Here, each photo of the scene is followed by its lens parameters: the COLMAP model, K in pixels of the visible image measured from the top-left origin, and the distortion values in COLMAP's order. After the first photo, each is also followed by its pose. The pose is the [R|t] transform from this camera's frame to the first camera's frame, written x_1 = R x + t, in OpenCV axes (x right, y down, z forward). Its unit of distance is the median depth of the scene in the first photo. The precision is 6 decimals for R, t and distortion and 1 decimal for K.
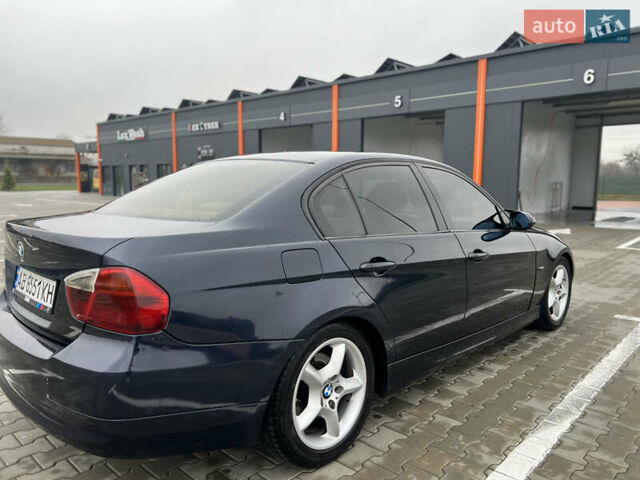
lens RADIAL K [[492.7, 0, 320.0], [0, 492.7, 240.0], [0, 0, 1]] dist [0.007730, -0.002391]
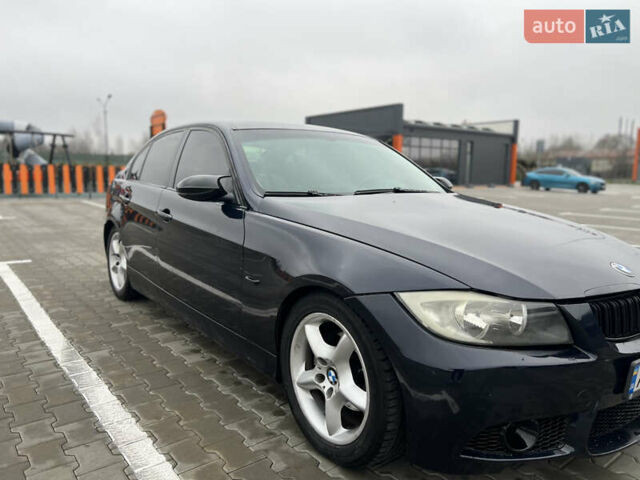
lens RADIAL K [[492.7, 0, 320.0], [0, 492.7, 240.0], [0, 0, 1]] dist [0.007730, -0.002391]
pose [[-0.158445, 0.131047, -0.978633, 1.402469], [-0.123644, 0.980718, 0.151345, -0.121903], [0.979595, 0.144982, -0.139187, 1.626043]]
